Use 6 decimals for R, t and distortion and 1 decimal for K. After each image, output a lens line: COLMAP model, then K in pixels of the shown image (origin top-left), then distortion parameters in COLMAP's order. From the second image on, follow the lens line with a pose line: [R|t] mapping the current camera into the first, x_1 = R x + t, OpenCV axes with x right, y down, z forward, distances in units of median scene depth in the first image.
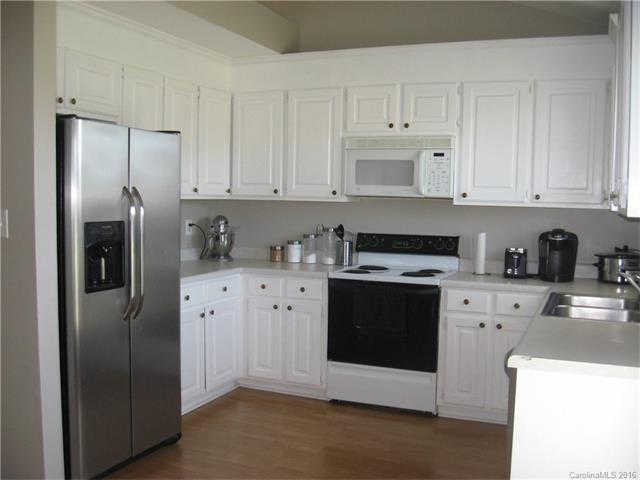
lens RADIAL K [[680.7, 0, 341.0], [0, 680.7, 258.5], [0, 0, 1]] dist [-0.041827, 0.000000]
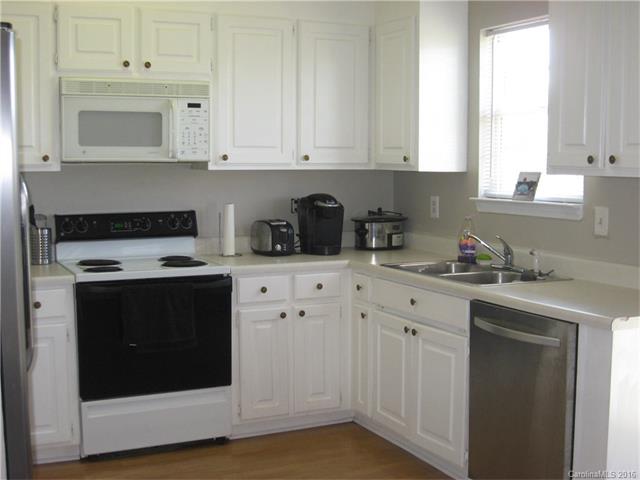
lens RADIAL K [[892.6, 0, 319.9], [0, 892.6, 240.5], [0, 0, 1]] dist [-0.052216, 0.000000]
pose [[0.700313, -0.086958, 0.708520, -0.482377], [0.082236, 0.995772, 0.040929, -0.030056], [-0.709083, 0.029603, 0.704503, 0.191701]]
